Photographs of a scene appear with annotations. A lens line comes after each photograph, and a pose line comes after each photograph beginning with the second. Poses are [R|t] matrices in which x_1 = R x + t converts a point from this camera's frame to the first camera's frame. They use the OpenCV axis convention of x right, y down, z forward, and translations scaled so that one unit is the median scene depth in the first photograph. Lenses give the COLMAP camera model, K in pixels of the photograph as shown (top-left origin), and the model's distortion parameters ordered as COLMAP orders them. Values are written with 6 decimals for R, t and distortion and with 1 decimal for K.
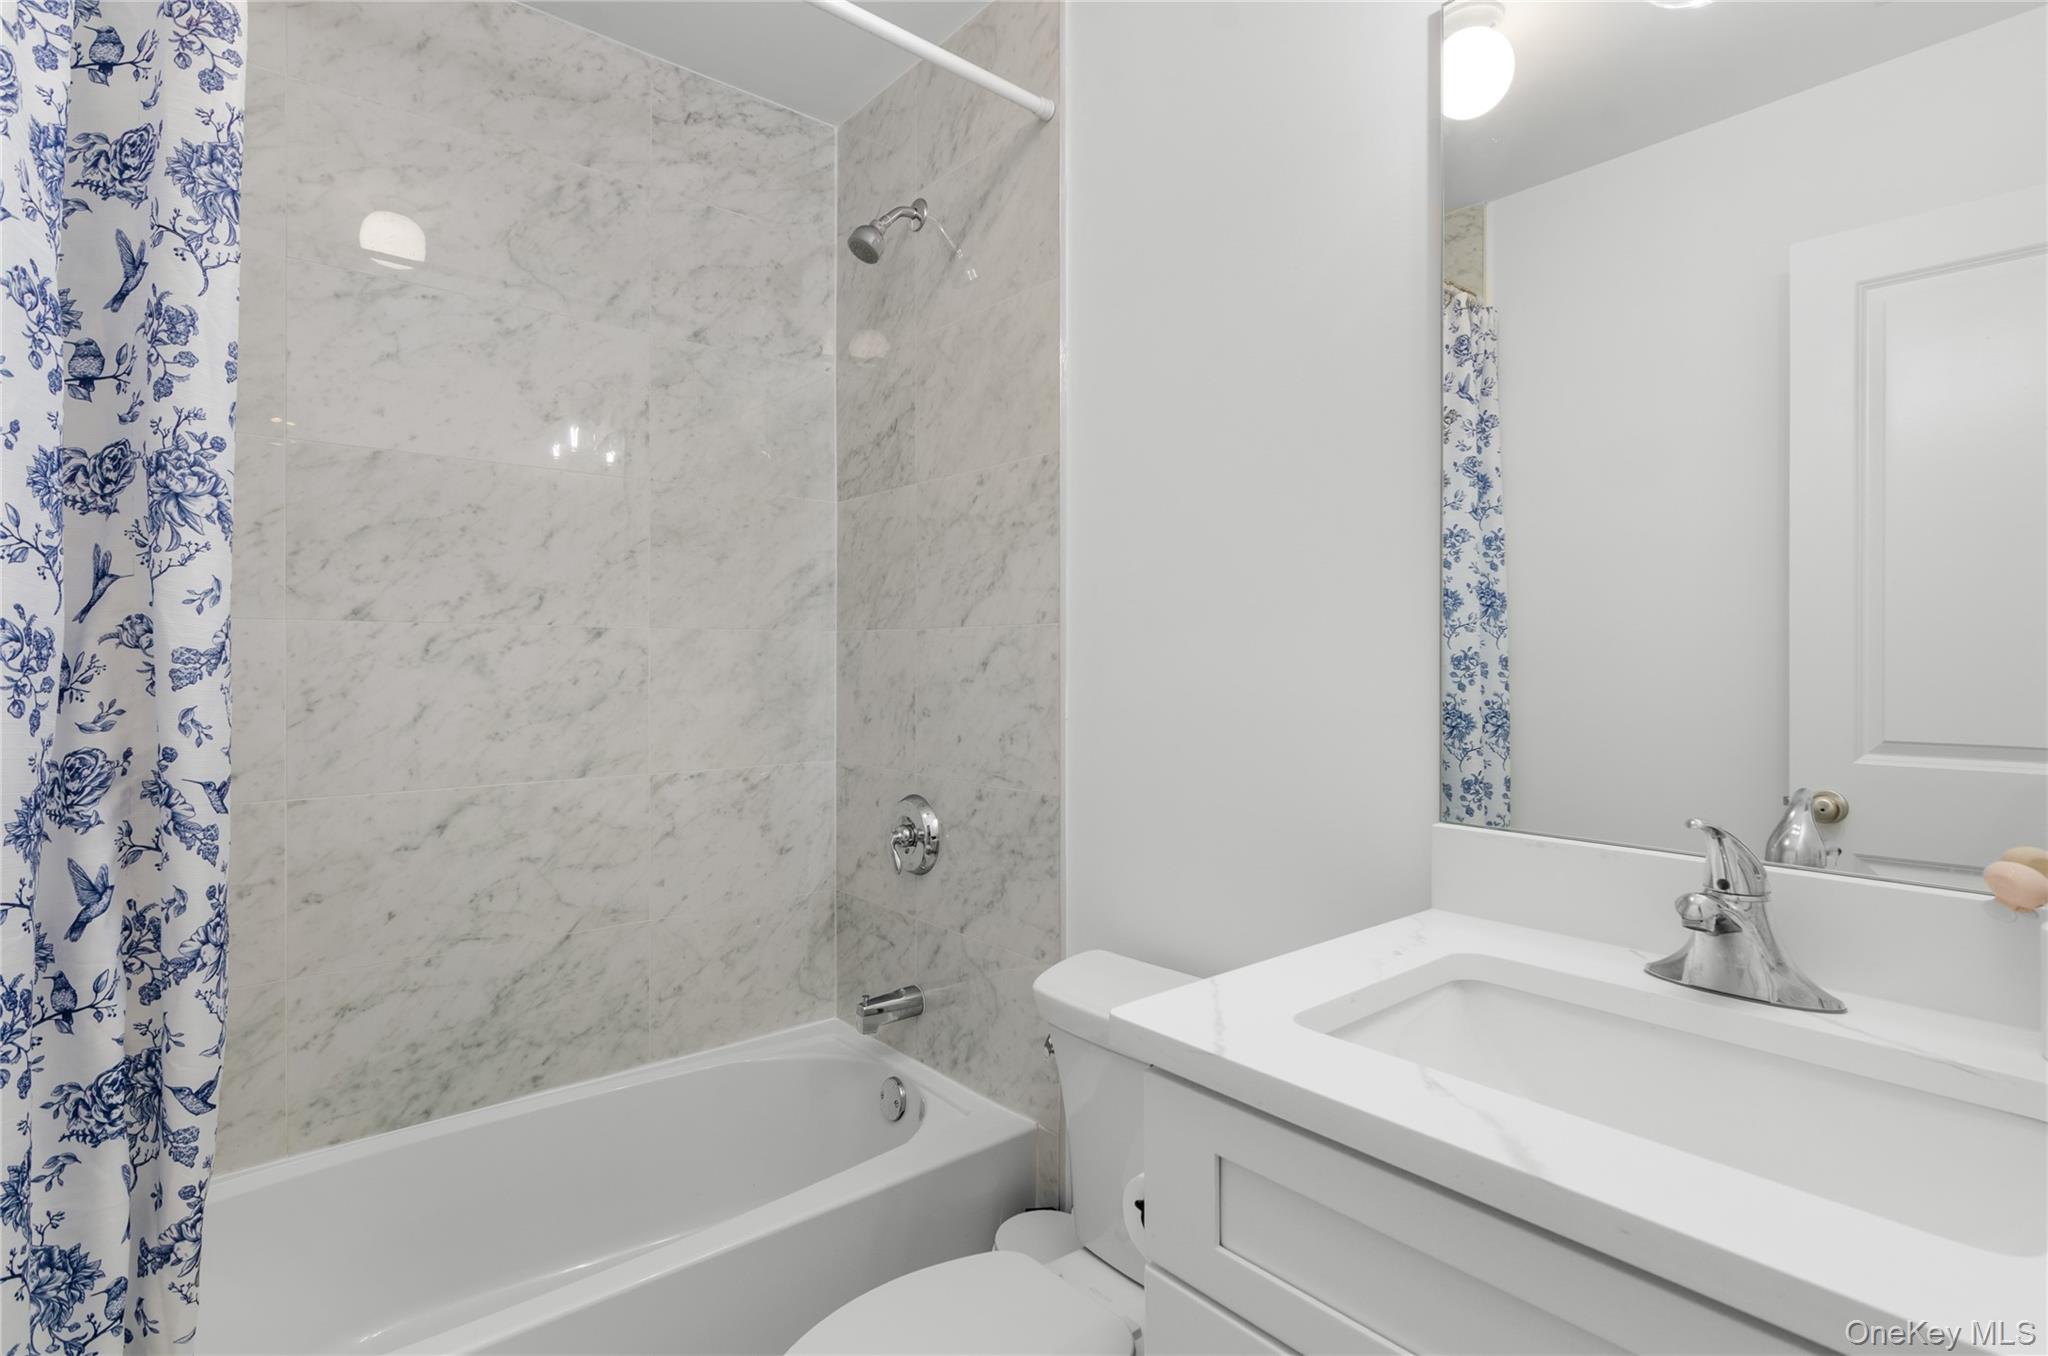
lens RADIAL K [[984.2, 0, 1019.5], [0, 984.2, 669.3], [0, 0, 1]] dist [-0.004632, 0.001881]
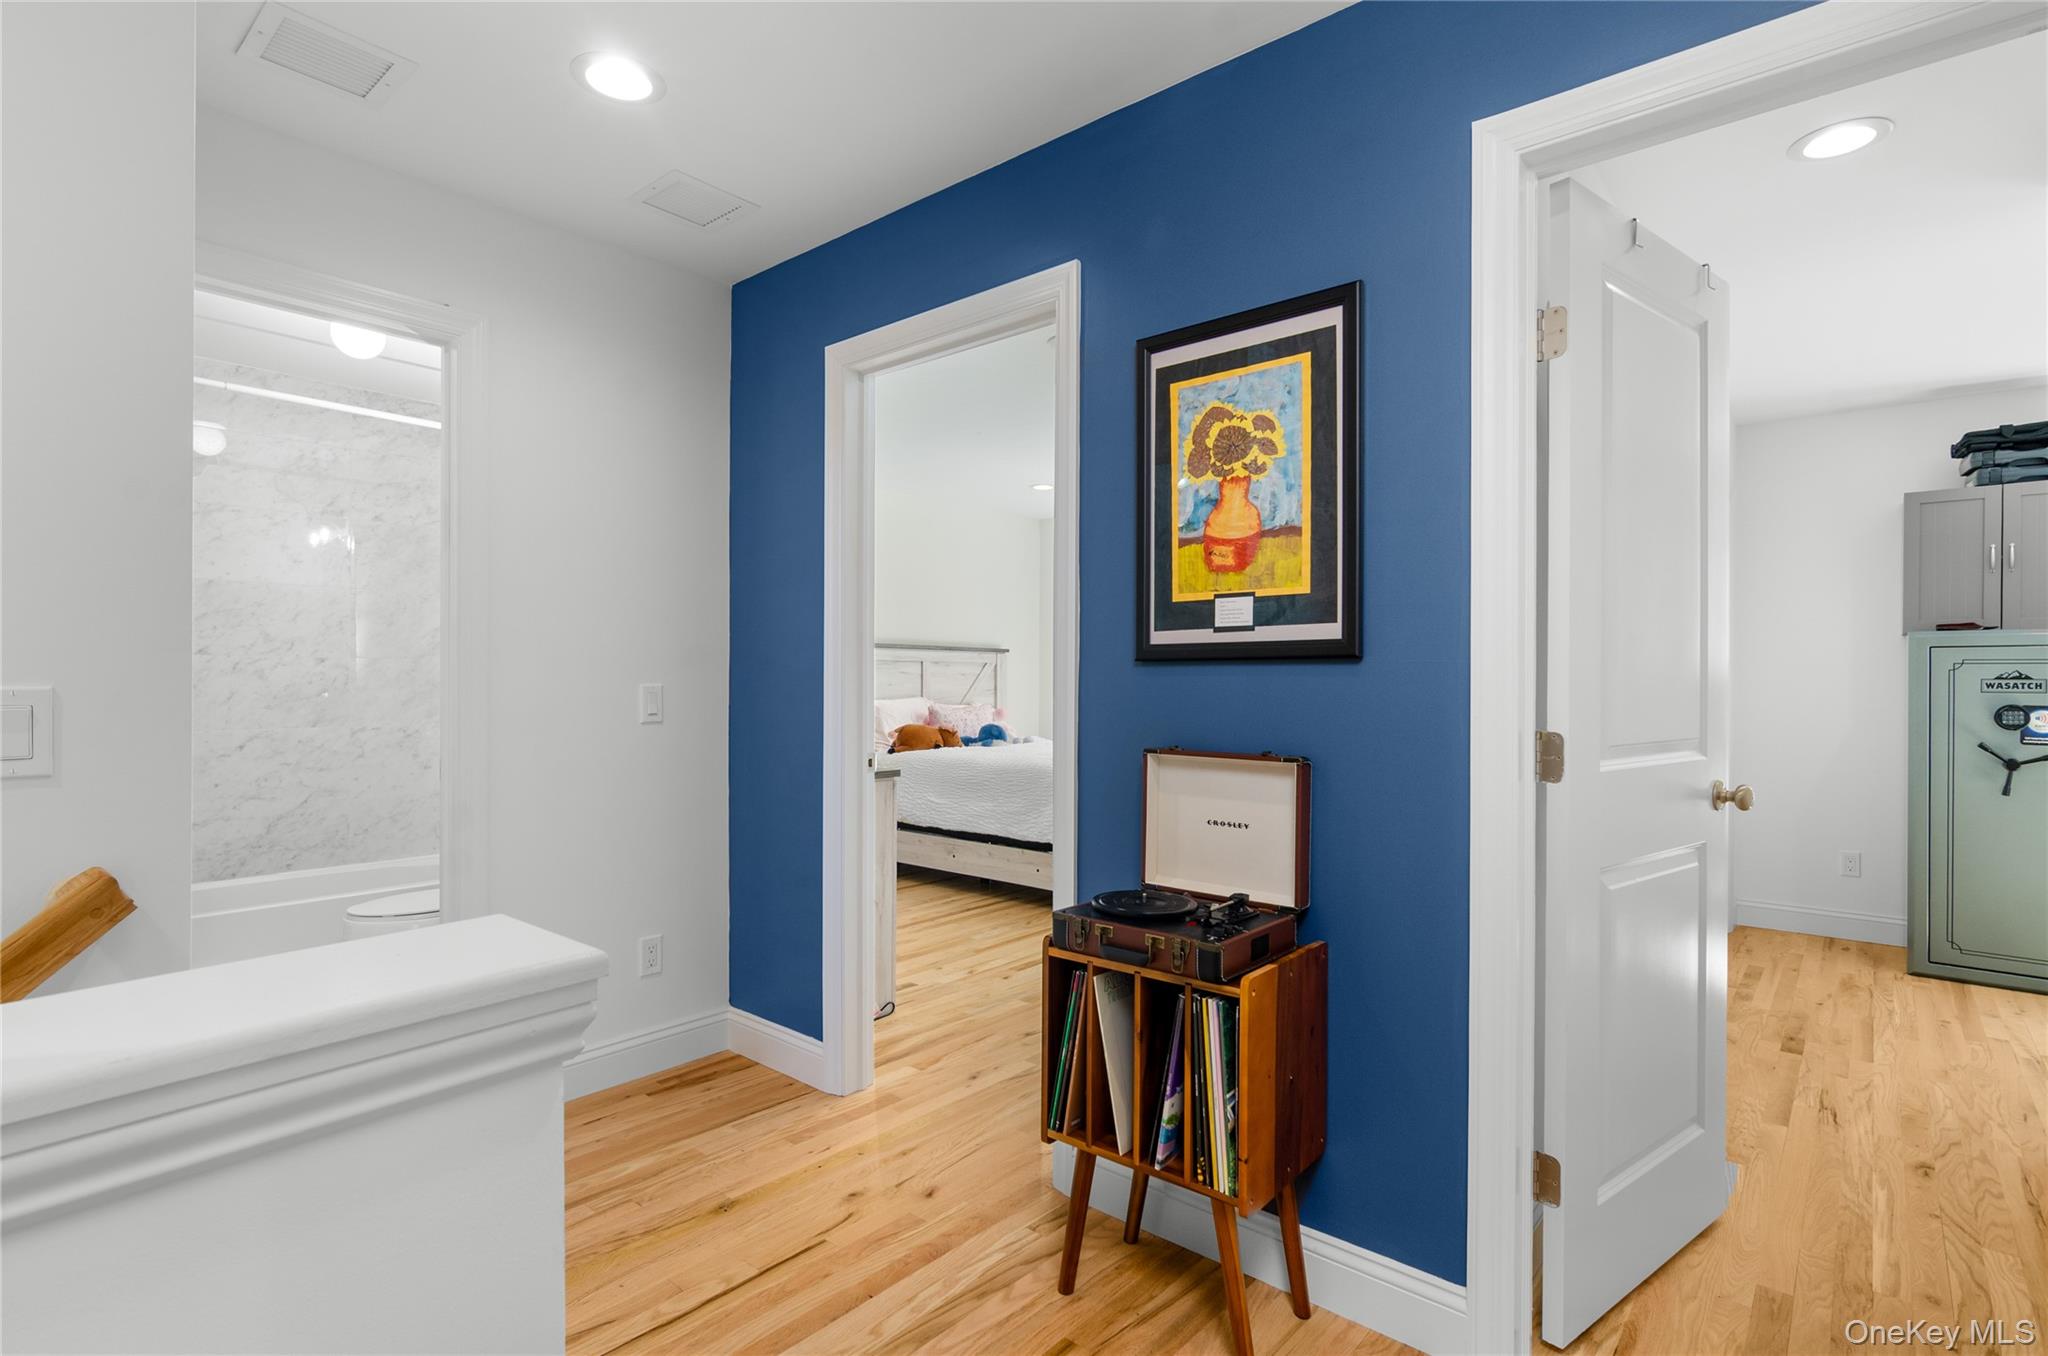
lens RADIAL K [[984.2, 0, 1029.3], [0, 984.2, 685.1], [0, 0, 1]] dist [-0.004632, 0.001881]
pose [[0.986197, 0.001679, 0.165569, 0.761945], [-0.001189, 0.999995, -0.003057, 0.023006], [-0.165574, 0.002818, 0.986193, -1.412767]]
